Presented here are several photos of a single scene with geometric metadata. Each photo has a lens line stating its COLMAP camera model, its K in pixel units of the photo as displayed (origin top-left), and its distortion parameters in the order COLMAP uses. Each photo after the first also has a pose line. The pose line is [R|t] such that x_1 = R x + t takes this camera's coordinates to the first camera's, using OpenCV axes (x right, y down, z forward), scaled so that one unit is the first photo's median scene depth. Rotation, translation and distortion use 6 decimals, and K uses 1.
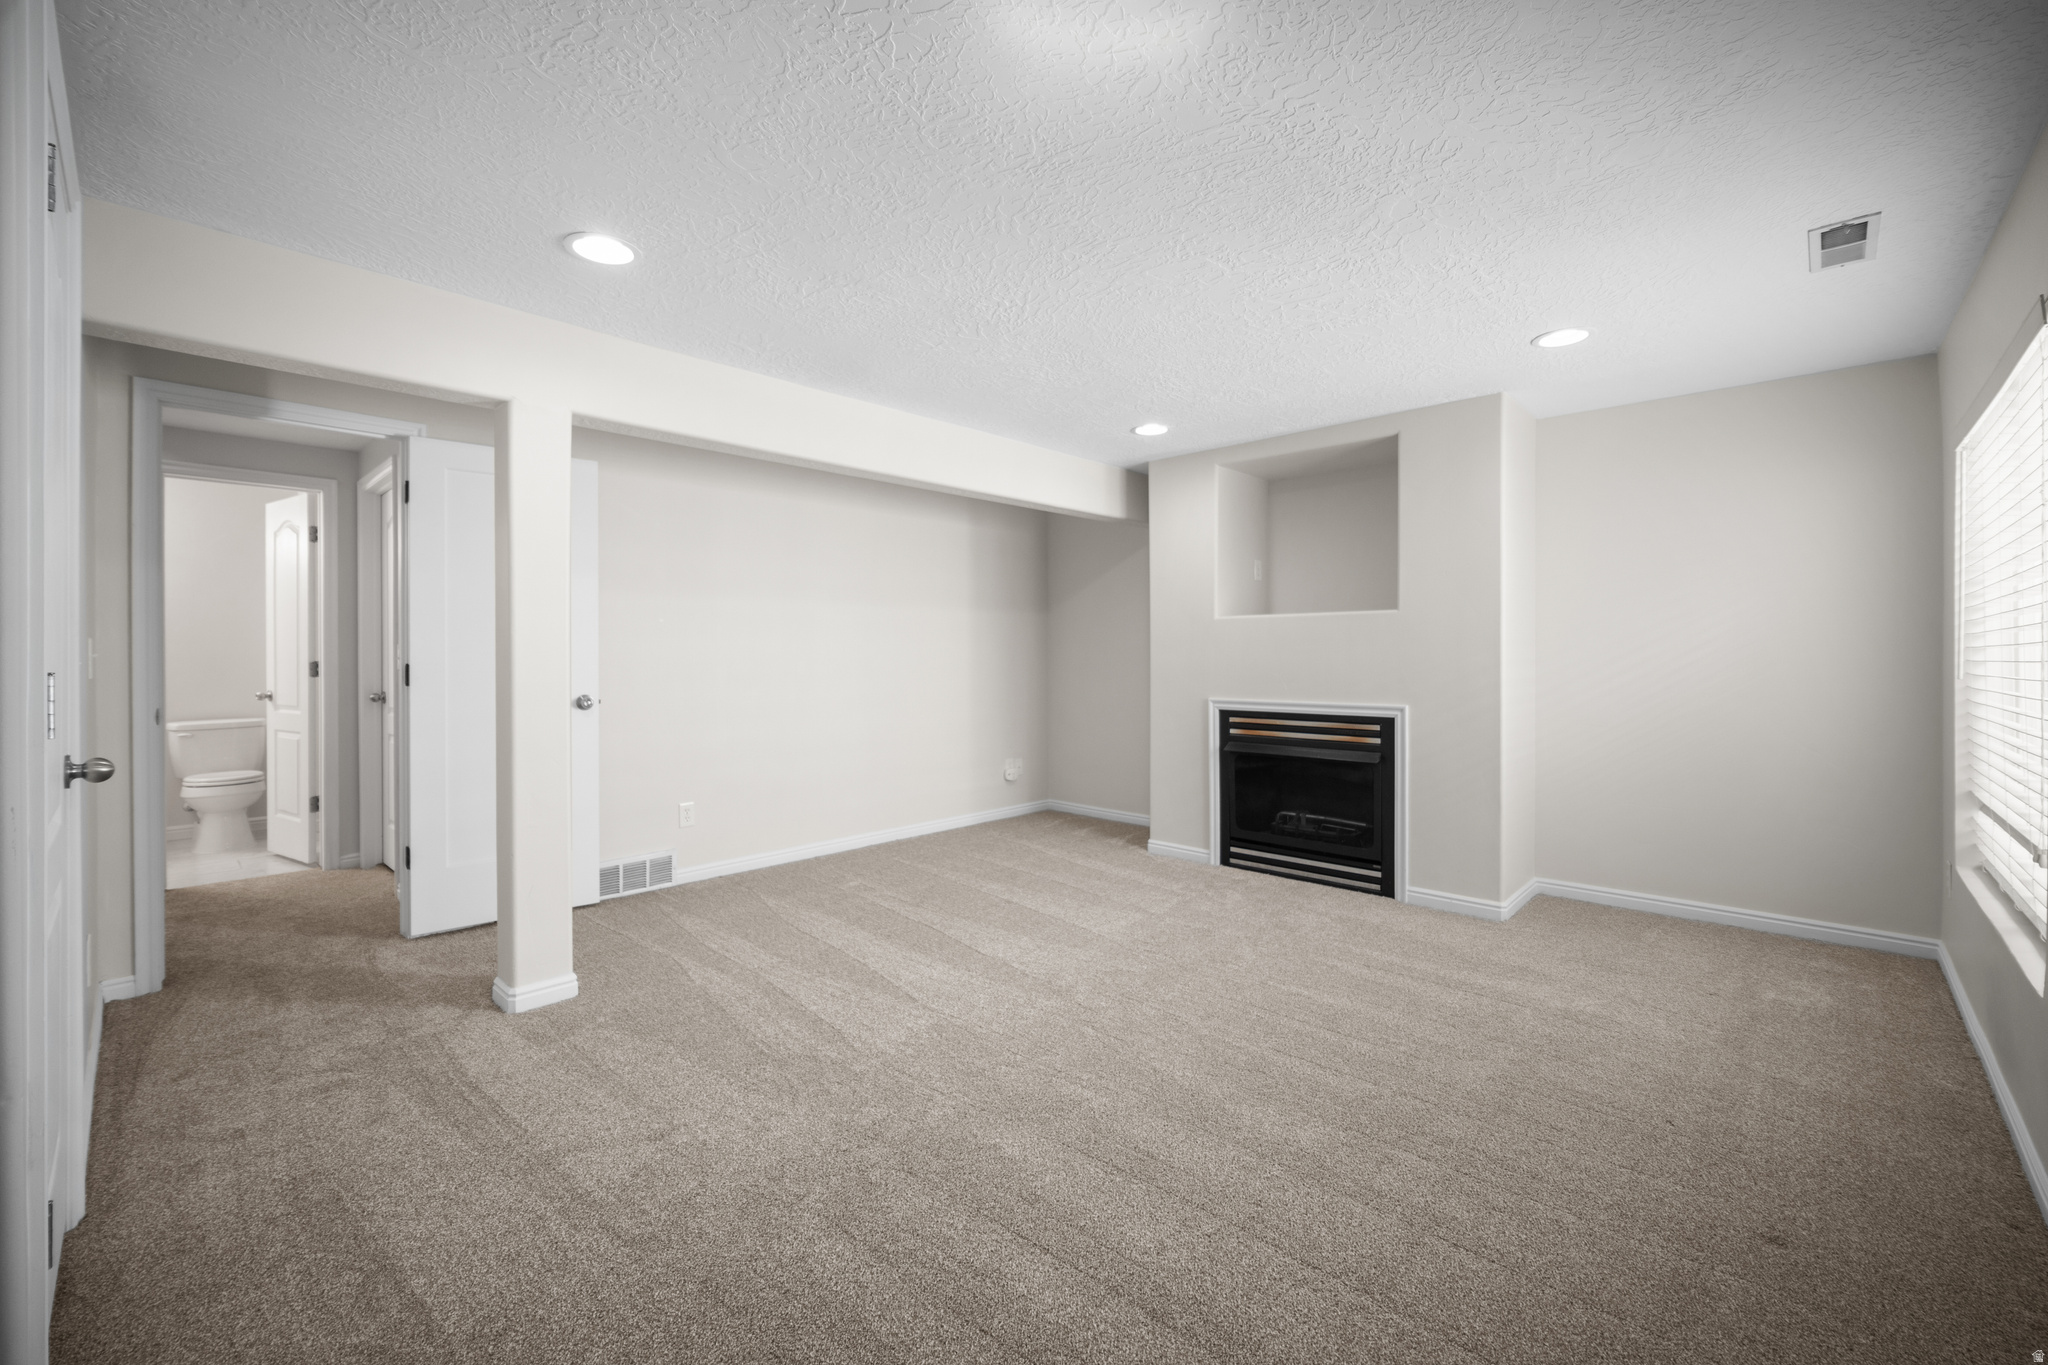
lens RADIAL K [[843.3, 0, 1021.0], [0, 843.3, 664.2], [0, 0, 1]] dist [-0.000463, -0.000030]
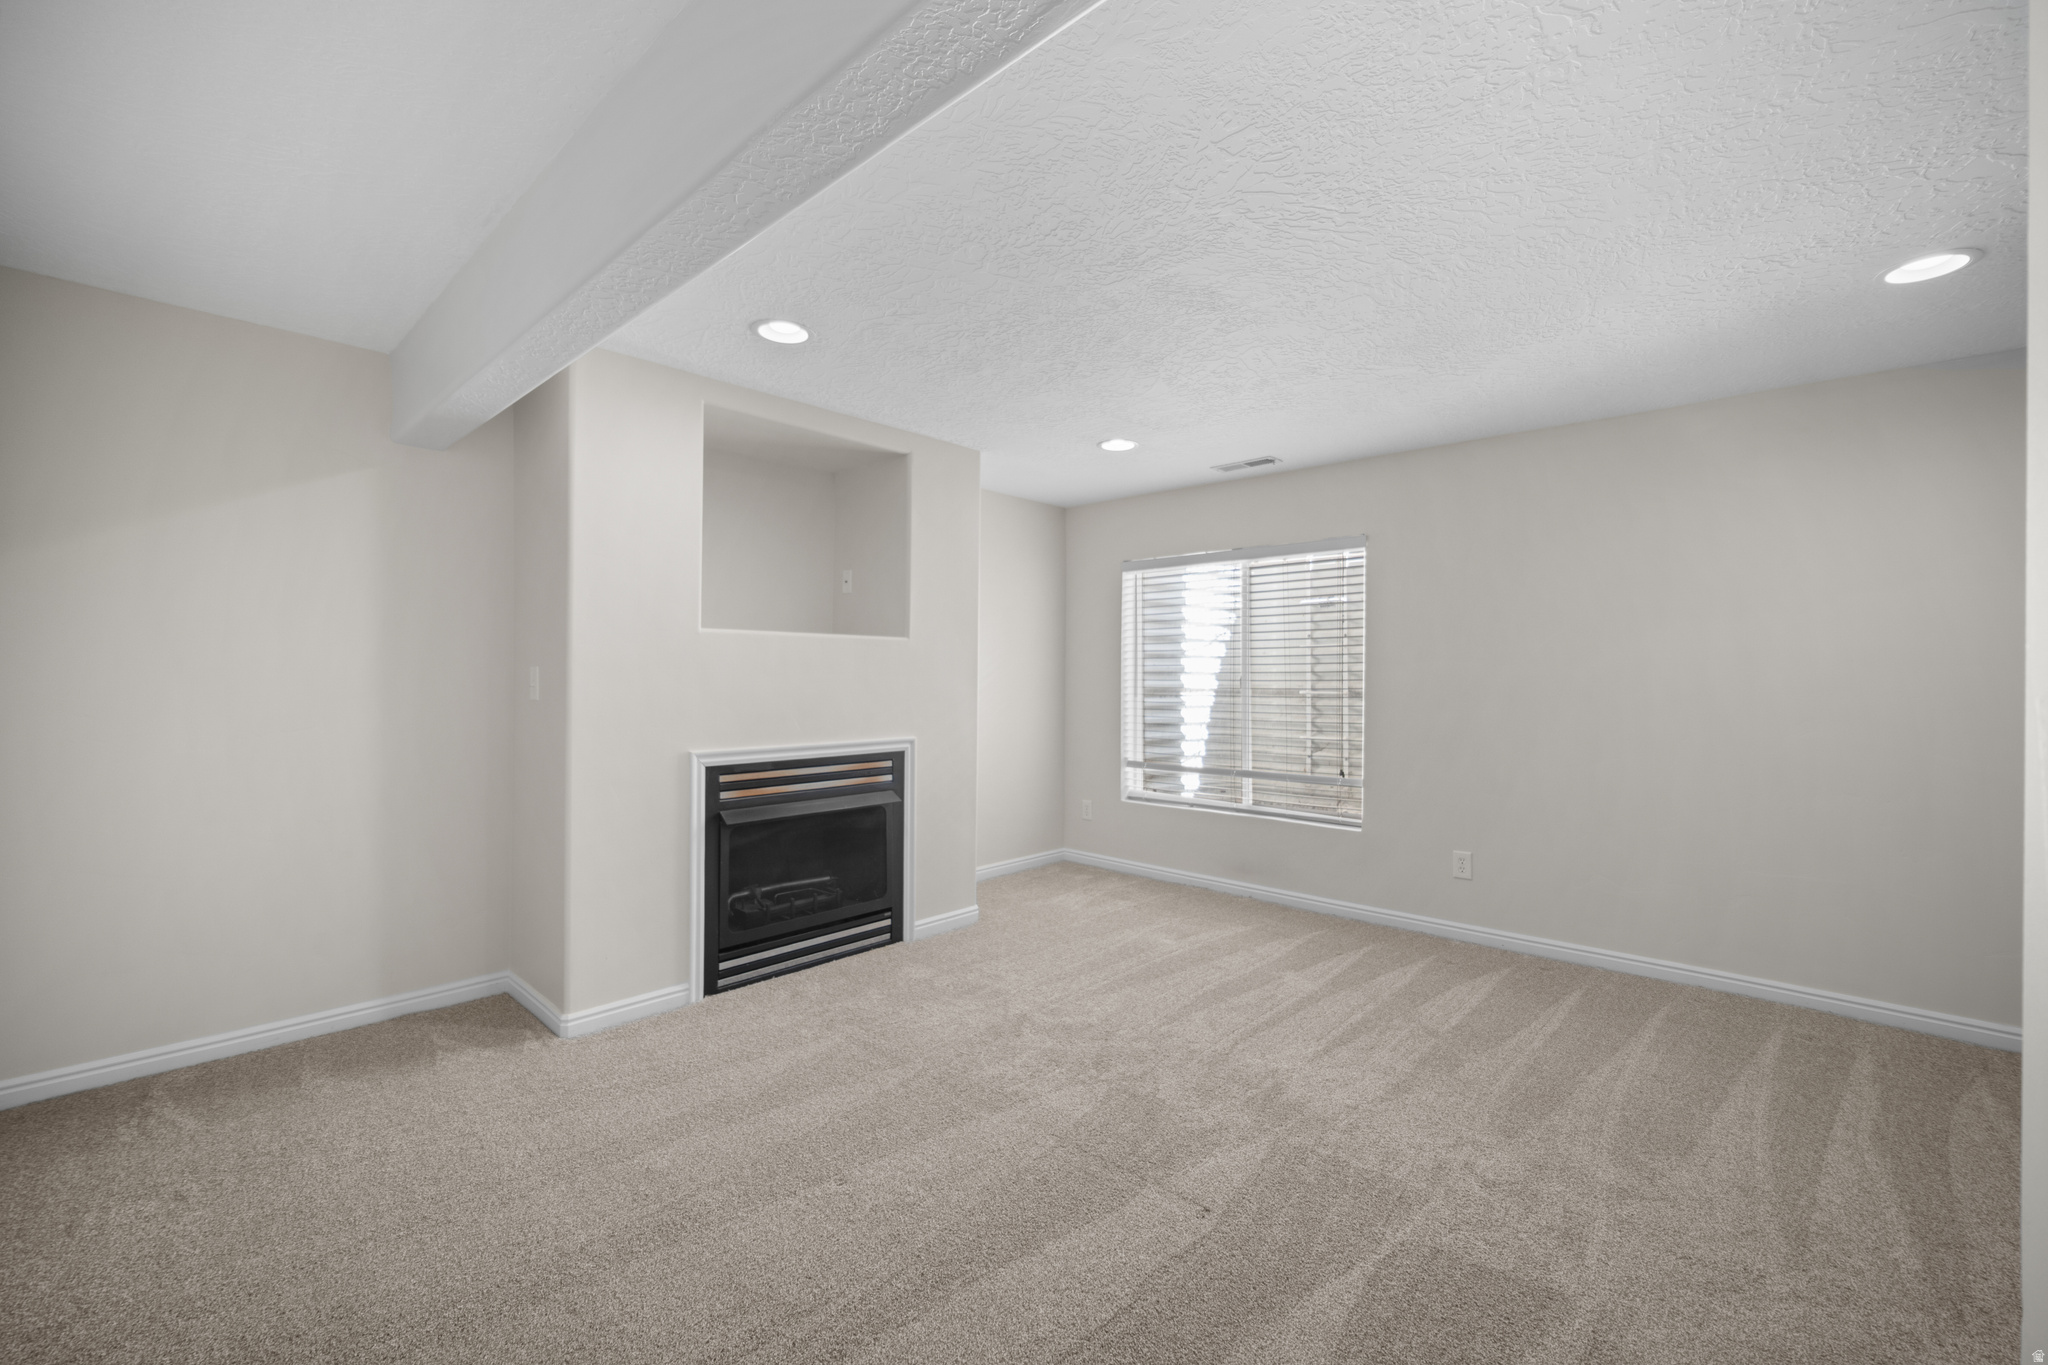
lens RADIAL K [[843.3, 0, 1026.1], [0, 843.3, 684.2], [0, 0, 1]] dist [-0.000463, -0.000030]
pose [[-0.000895, -0.008568, 0.999963, -0.497777], [0.002825, 0.999959, 0.008571, -0.019182], [-0.999996, 0.002832, -0.000871, 0.849279]]
